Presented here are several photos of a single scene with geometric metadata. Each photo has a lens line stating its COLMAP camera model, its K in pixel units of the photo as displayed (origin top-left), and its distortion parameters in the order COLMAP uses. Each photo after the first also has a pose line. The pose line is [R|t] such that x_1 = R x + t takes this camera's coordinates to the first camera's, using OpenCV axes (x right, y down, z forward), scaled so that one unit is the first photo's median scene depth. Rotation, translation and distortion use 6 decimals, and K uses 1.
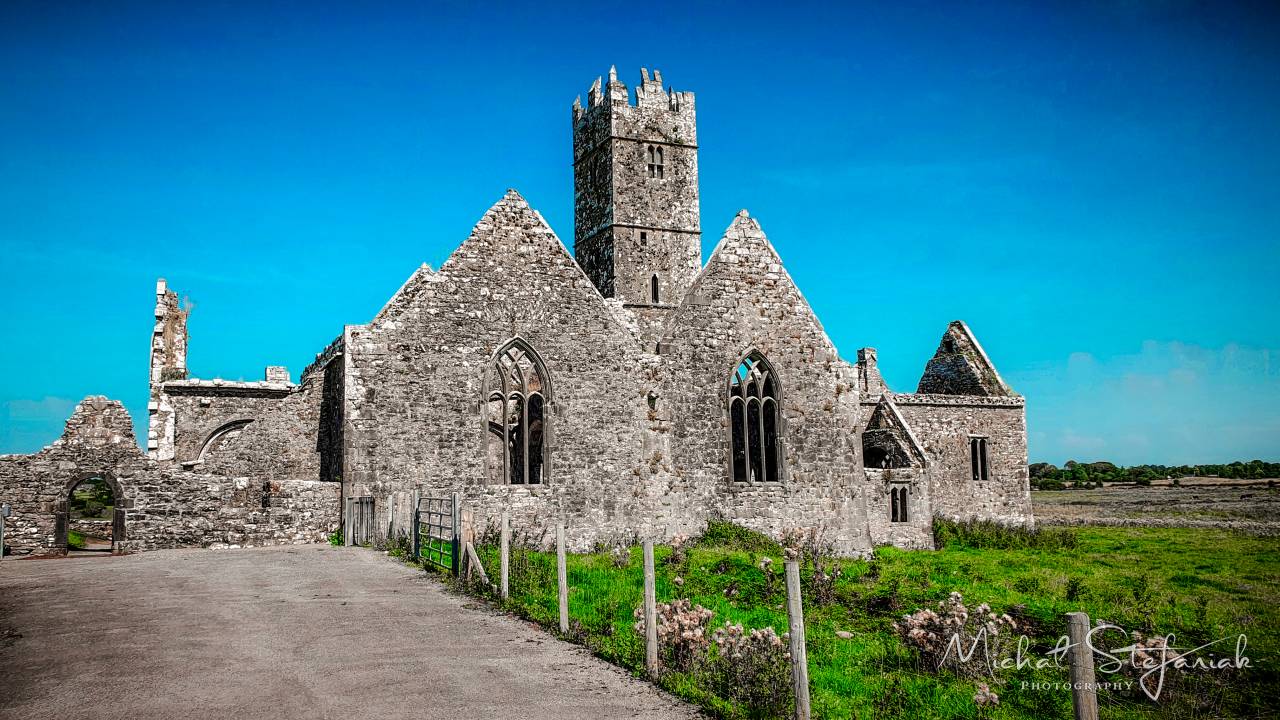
lens RADIAL K [[1027.2, 0, 626.3], [0, 1027.2, 386.3], [0, 0, 1]] dist [0.268286, -0.912548]
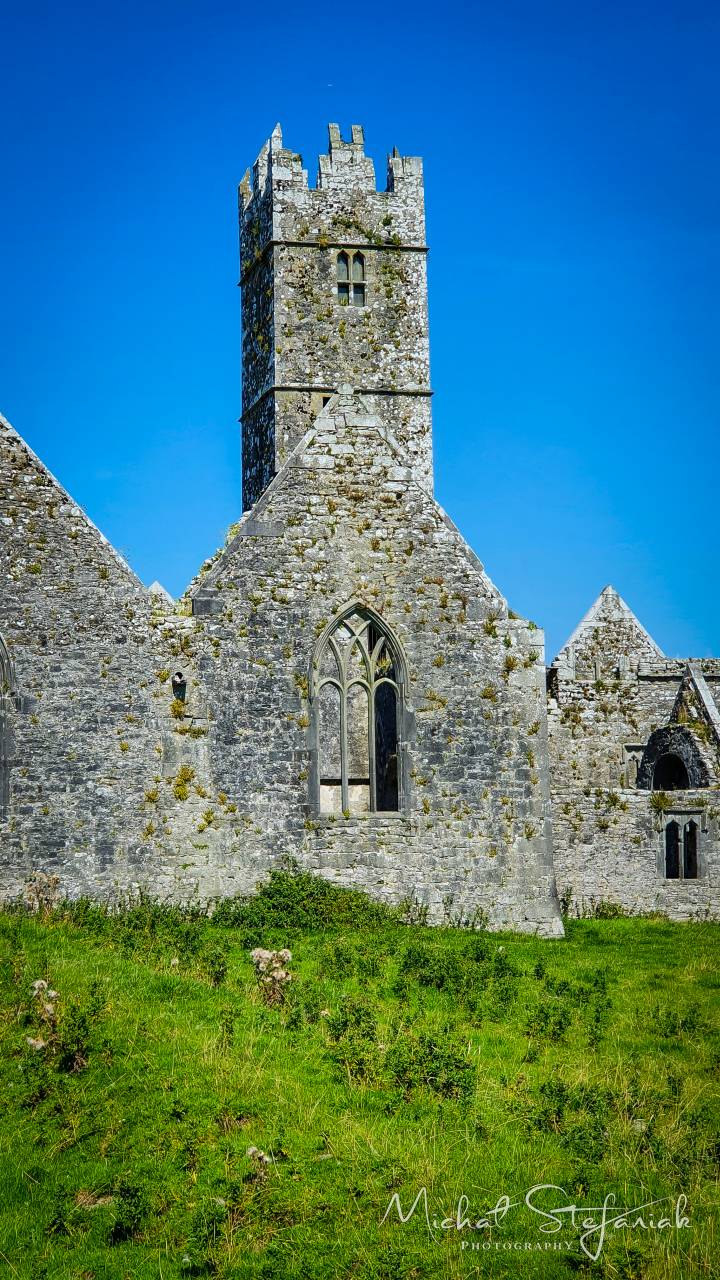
lens RADIAL K [[1996.5, 0, 353.7], [0, 1996.5, 675.8], [0, 0, 1]] dist [0.133659, -0.068915]
pose [[0.981693, -0.009372, -0.190241, 0.350564], [0.014361, 0.999588, 0.024864, -0.021925], [0.189929, -0.027141, 0.981423, -0.204401]]
